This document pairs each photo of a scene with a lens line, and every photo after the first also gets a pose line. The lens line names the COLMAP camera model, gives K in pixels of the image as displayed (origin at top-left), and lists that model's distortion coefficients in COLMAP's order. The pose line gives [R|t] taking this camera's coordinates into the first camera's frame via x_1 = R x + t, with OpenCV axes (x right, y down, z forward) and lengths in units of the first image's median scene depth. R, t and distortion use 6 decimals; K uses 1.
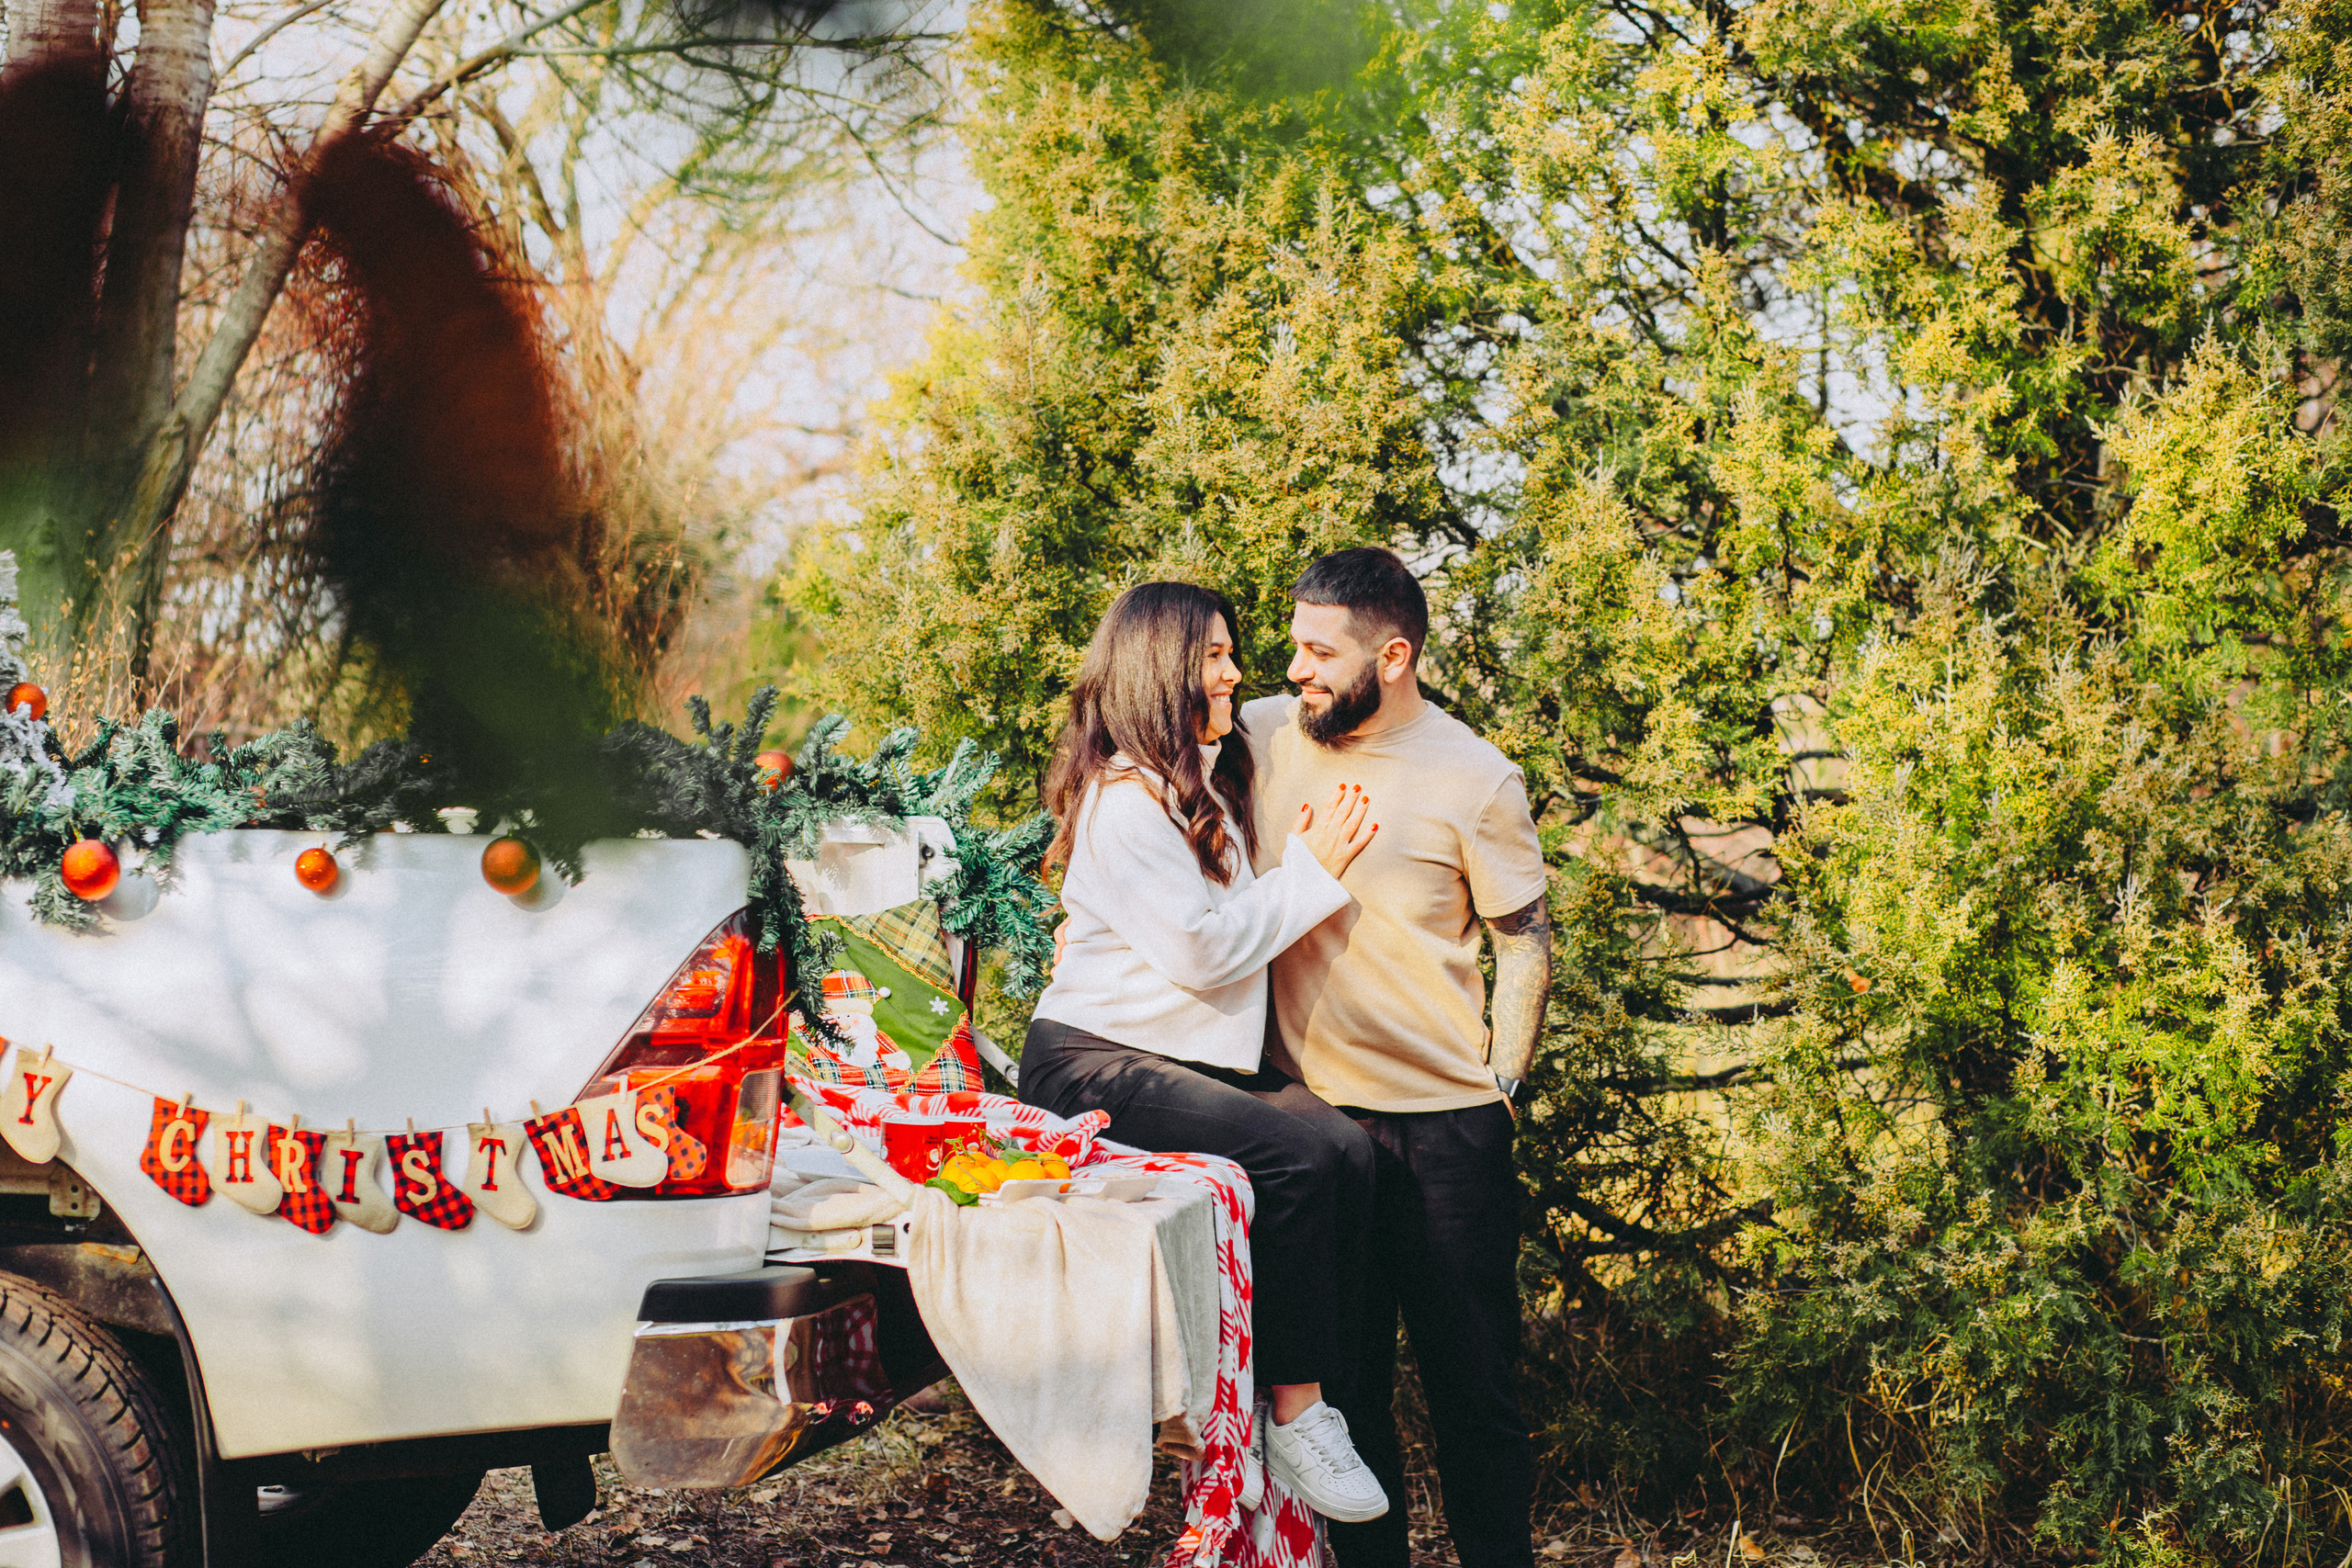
lens RADIAL K [[5648.2, 0, 1211.0], [0, 5648.2, 829.5], [0, 0, 1]] dist [-0.074597, -0.723700]
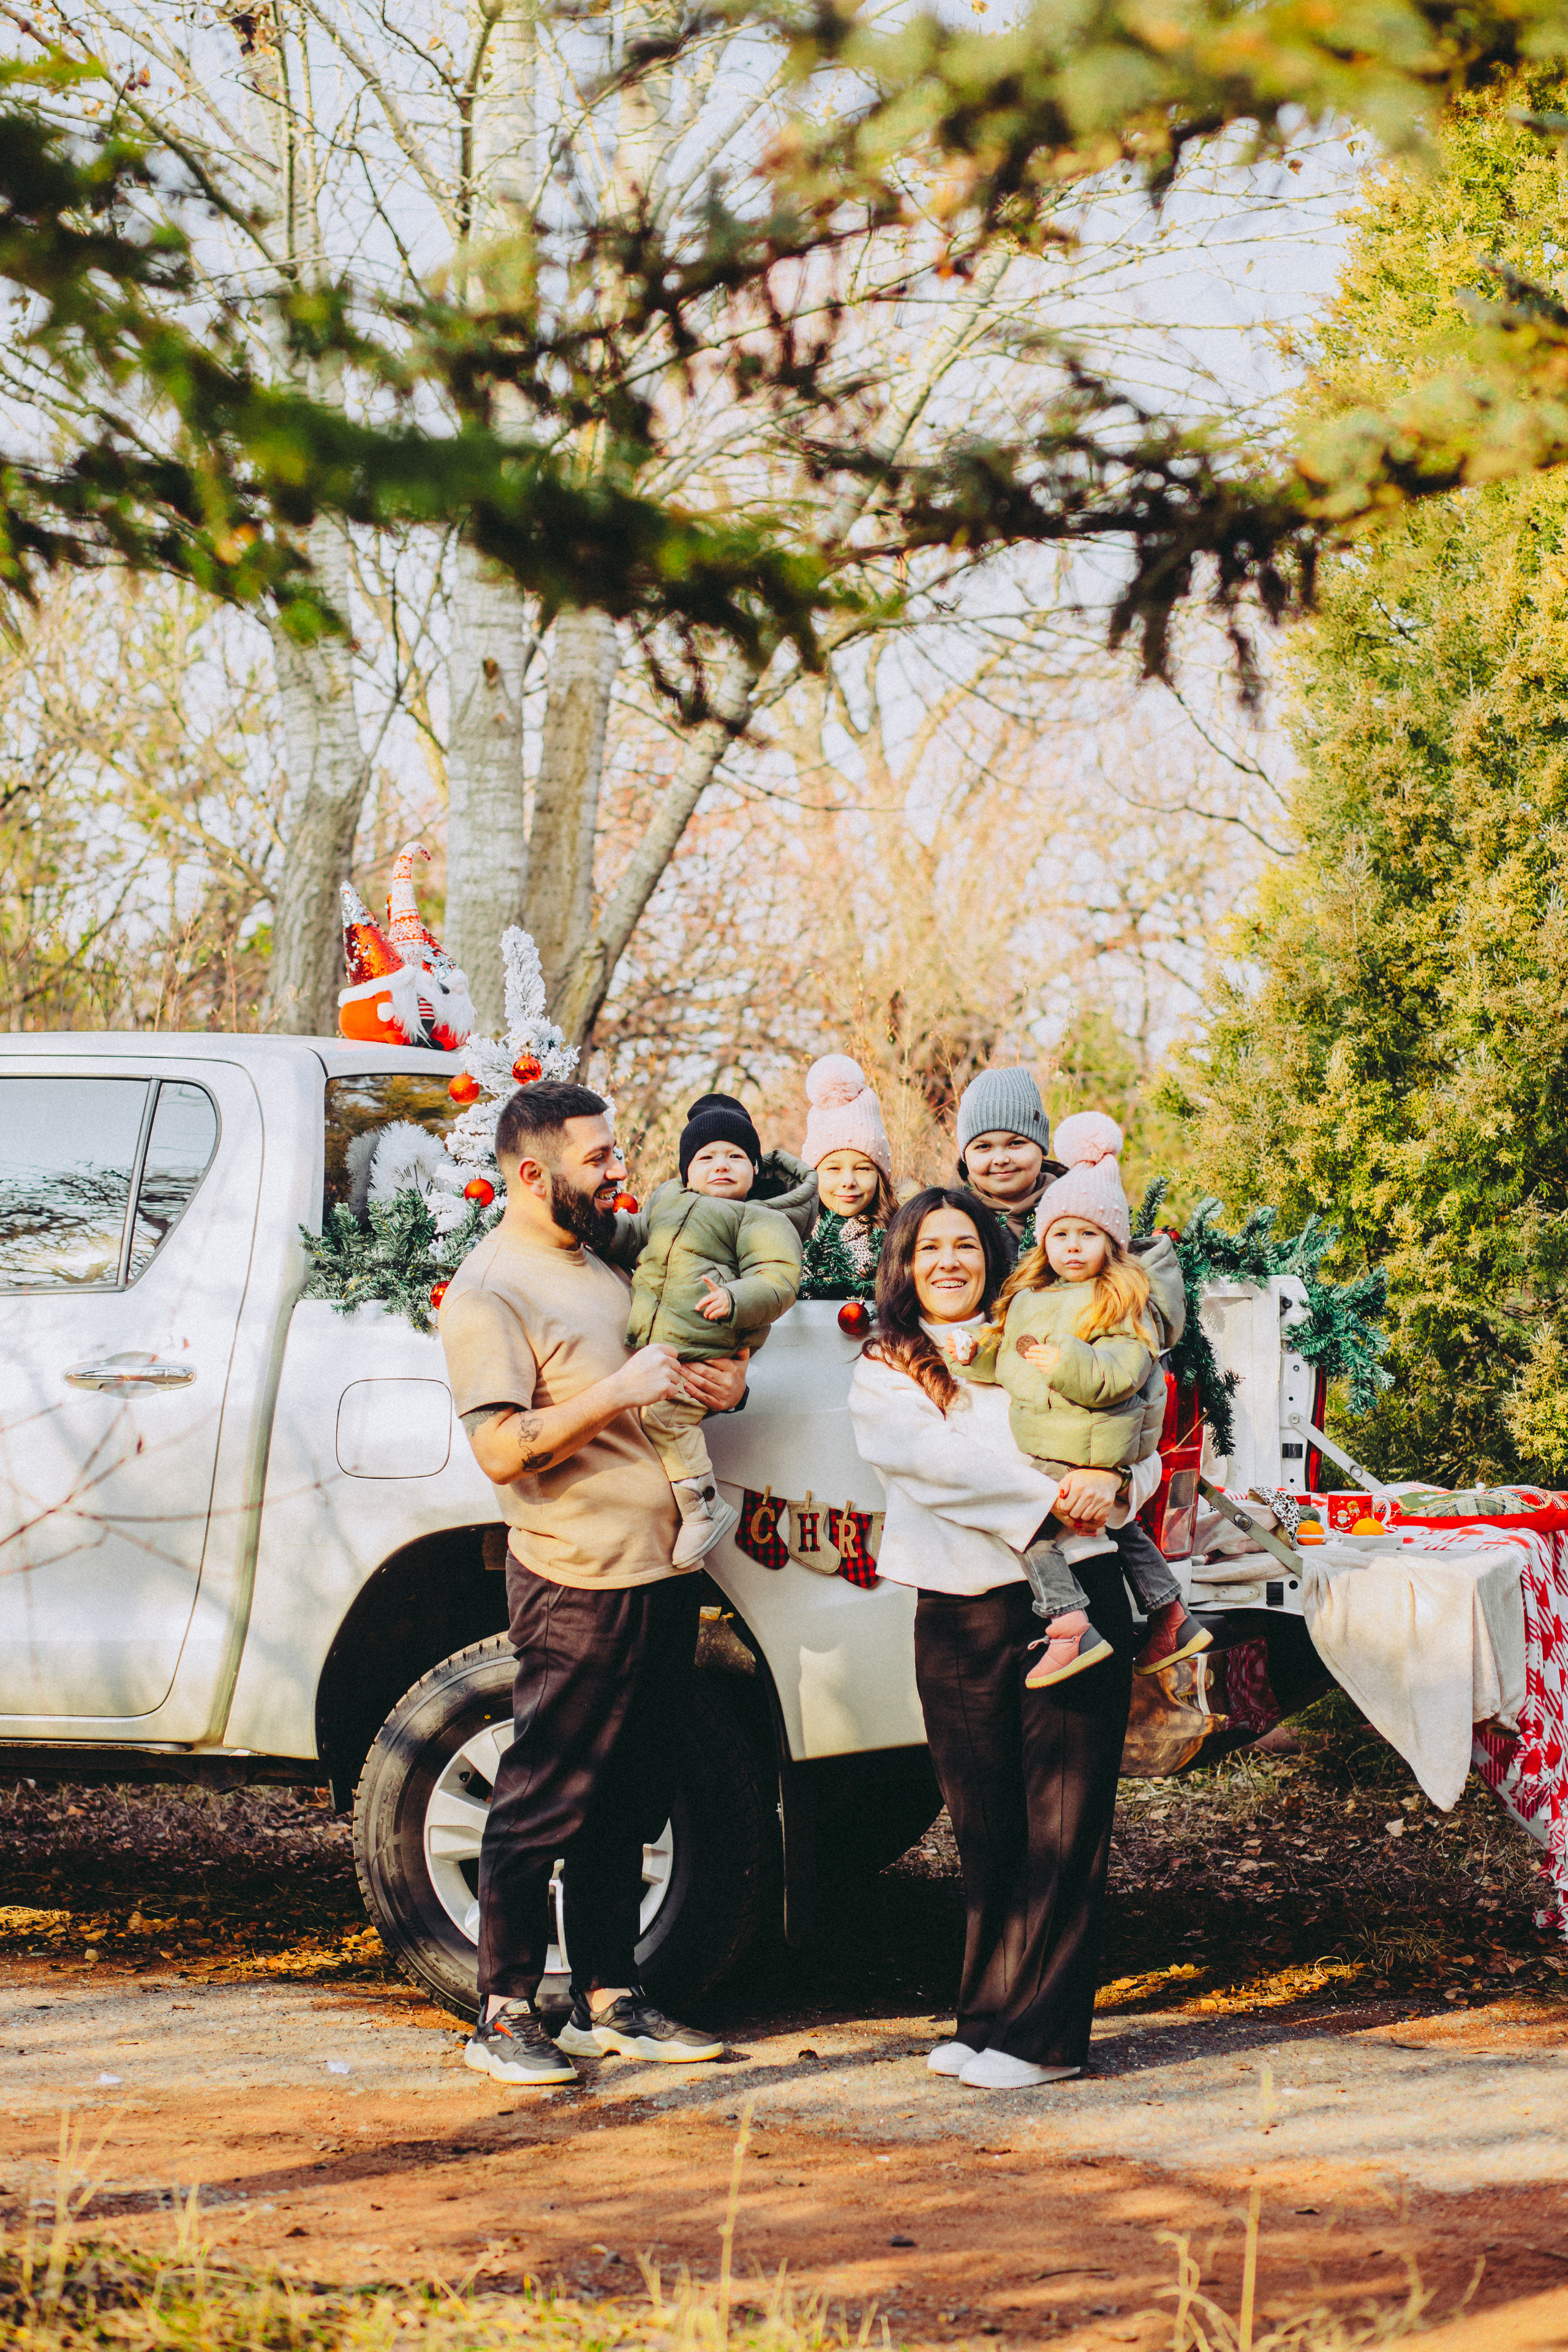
lens RADIAL K [[5792.0, 0, 784.0], [0, 5792.0, 1176.0], [0, 0, 1]] dist [-0.075715, -1.149791]
pose [[0.993218, -0.015720, -0.115196, -0.010531], [0.013402, 0.999692, -0.020873, 0.000374], [0.115489, 0.019188, 0.993123, -0.309372]]
